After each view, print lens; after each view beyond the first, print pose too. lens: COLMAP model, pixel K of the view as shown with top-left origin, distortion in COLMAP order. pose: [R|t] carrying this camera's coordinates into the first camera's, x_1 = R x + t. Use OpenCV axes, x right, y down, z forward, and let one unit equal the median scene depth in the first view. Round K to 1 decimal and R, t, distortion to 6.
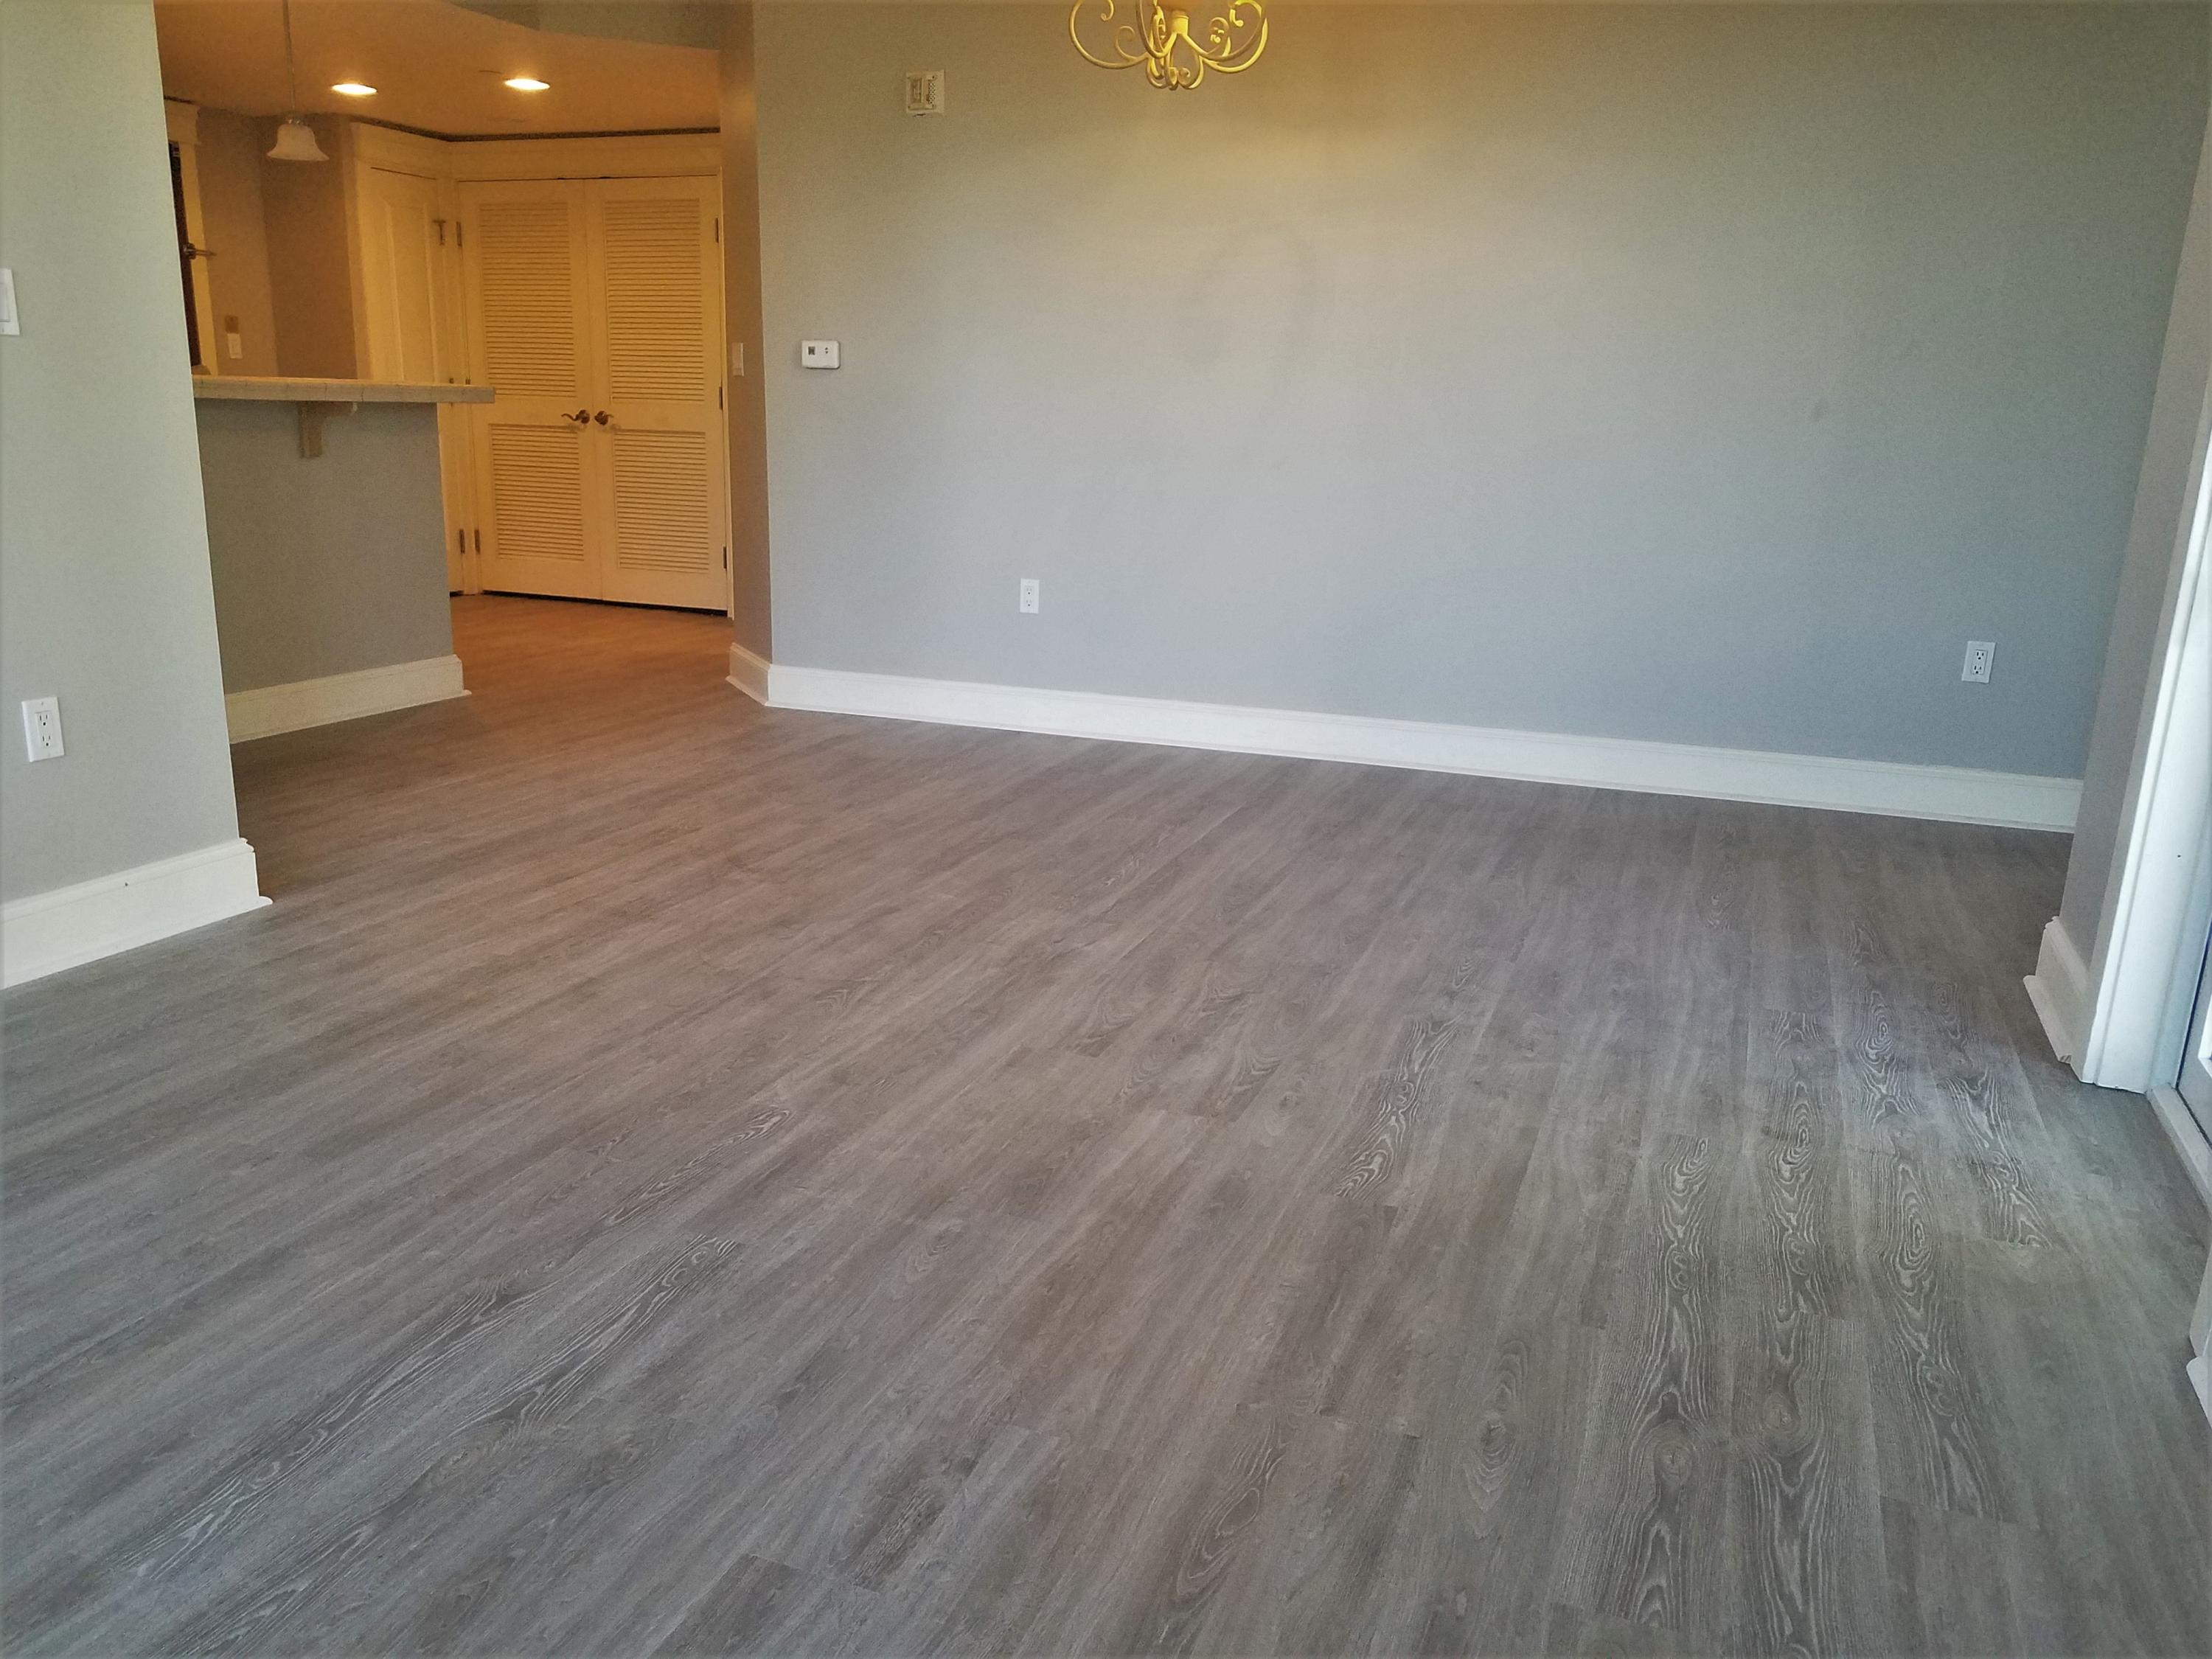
lens RADIAL K [[1722.1, 0, 1052.3], [0, 1722.1, 839.4], [0, 0, 1]] dist [0.017697, -0.001169]
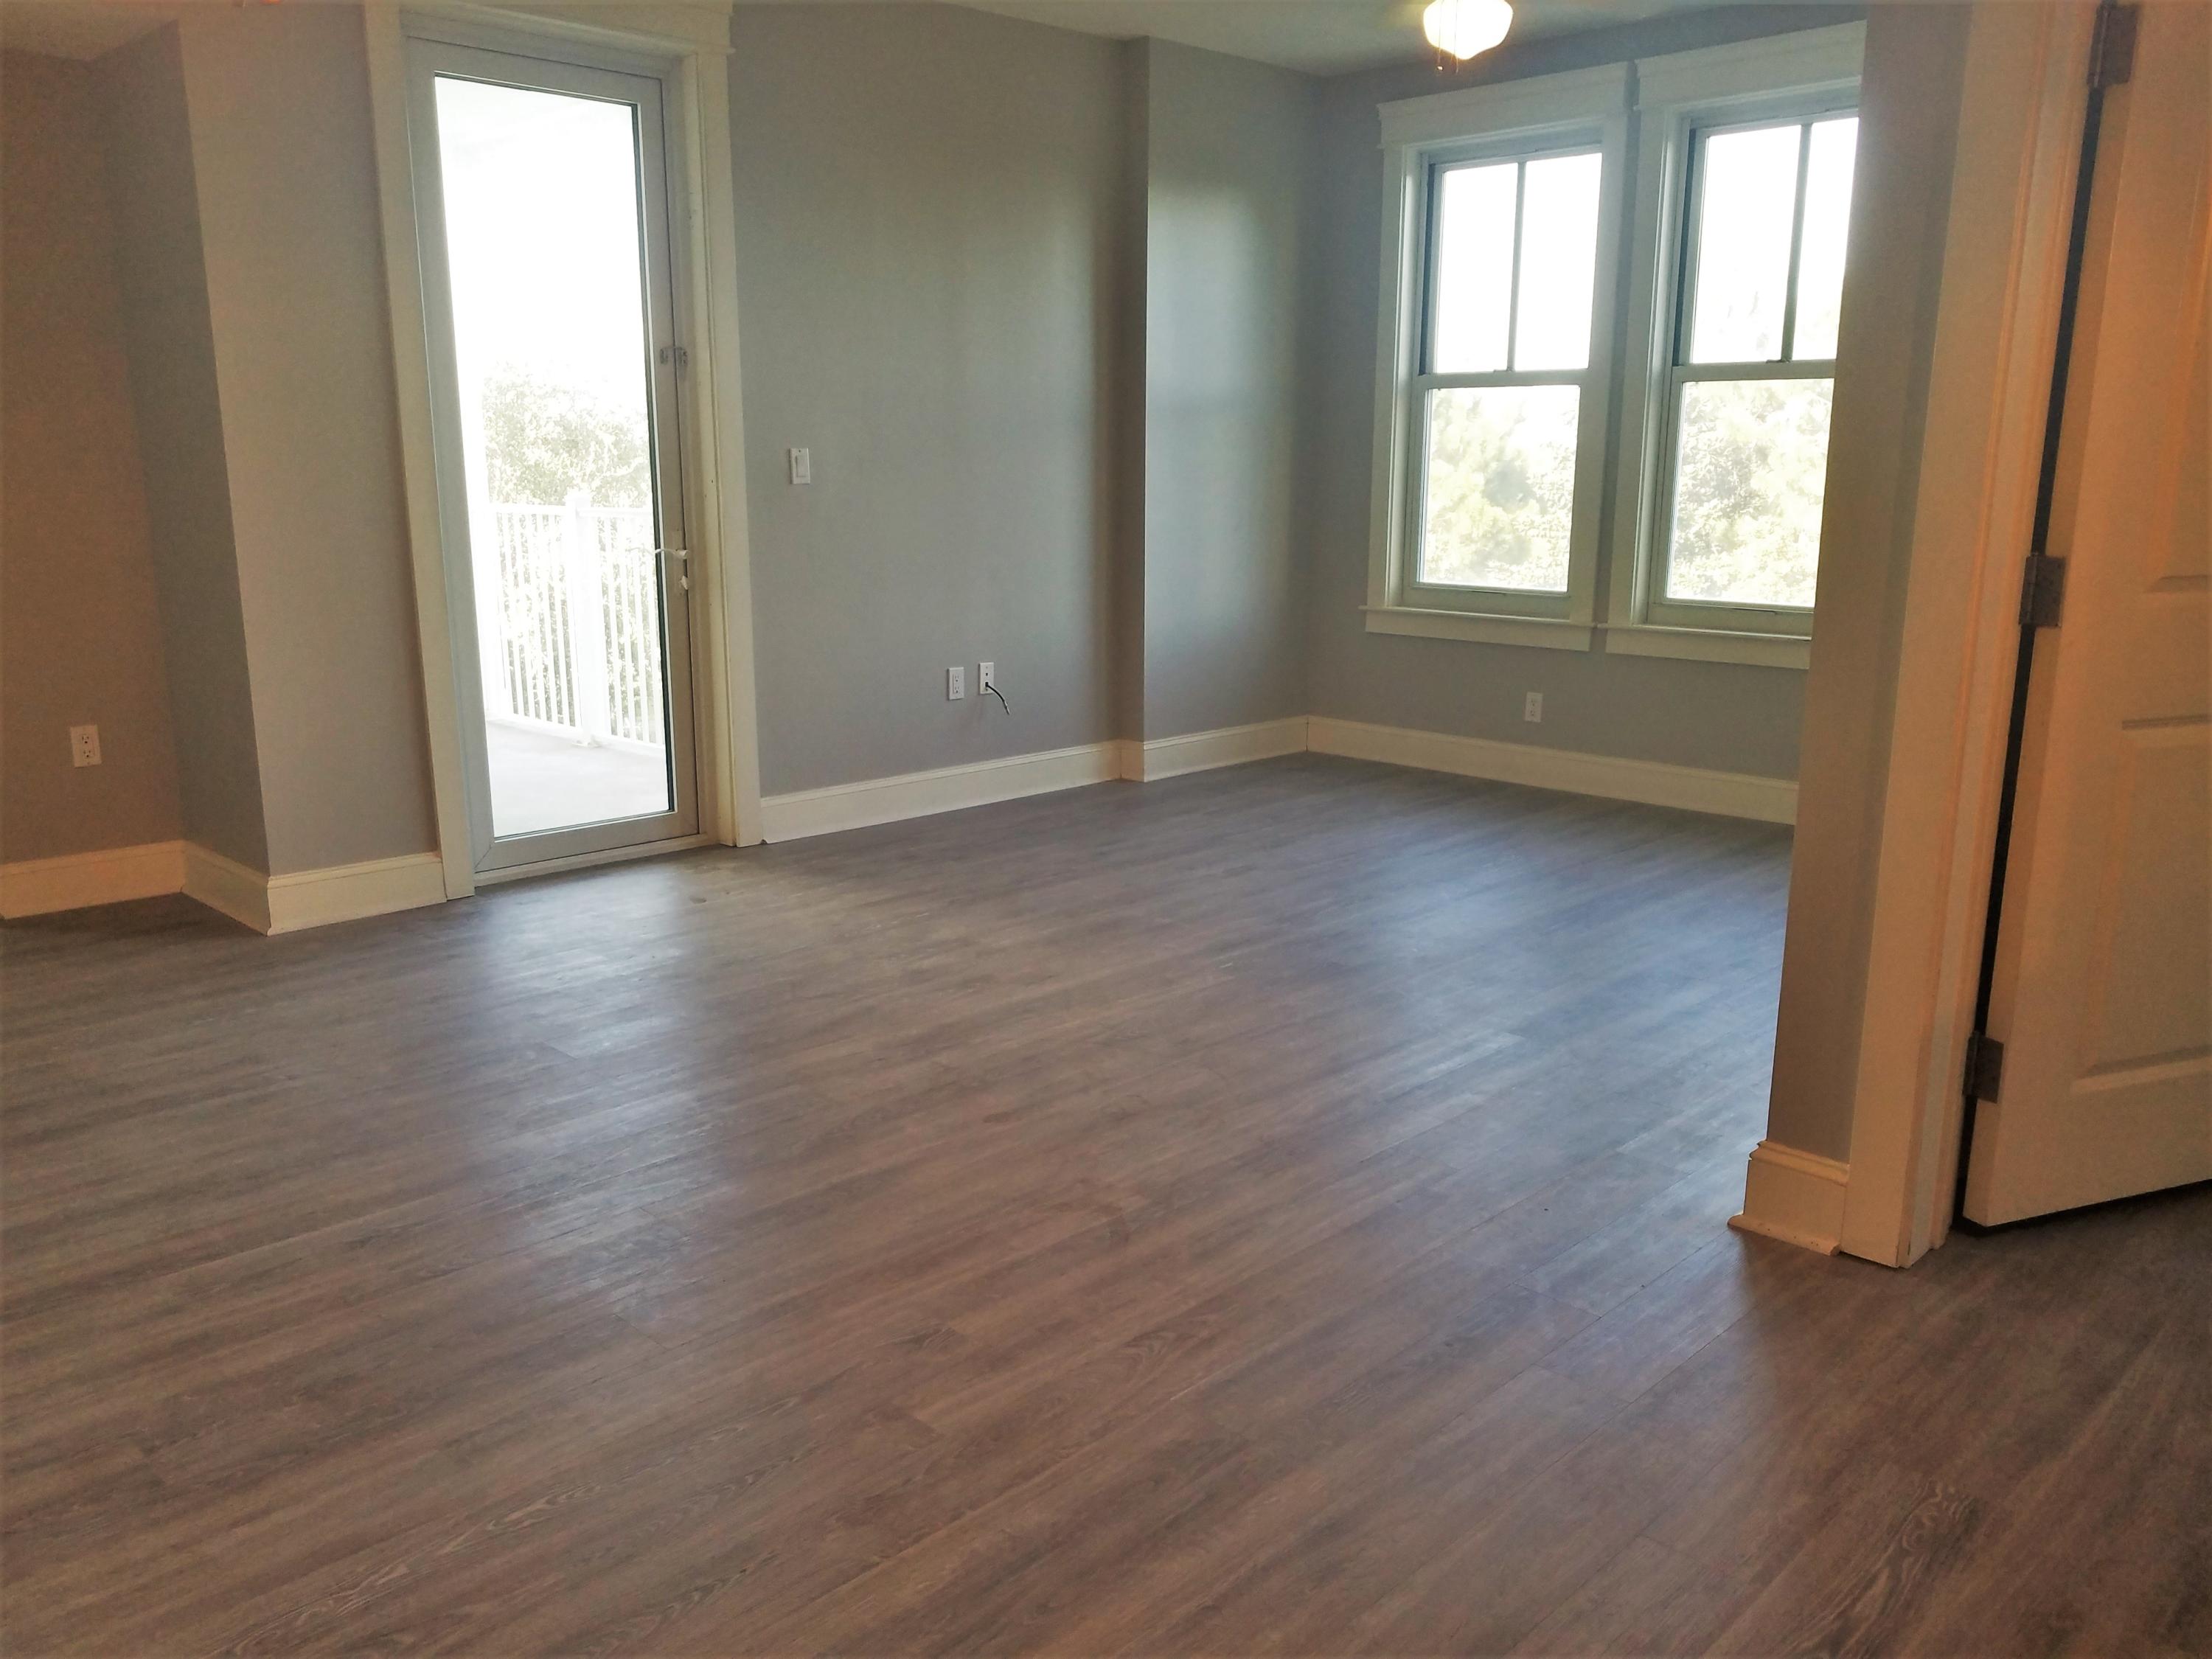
lens RADIAL K [[1722.1, 0, 1052.3], [0, 1722.1, 839.4], [0, 0, 1]] dist [0.017697, -0.001169]
pose [[-0.912366, -0.114145, 0.393140, -0.499307], [0.079368, 0.892799, 0.443408, -0.527068], [-0.401608, 0.435753, -0.805500, 1.814725]]
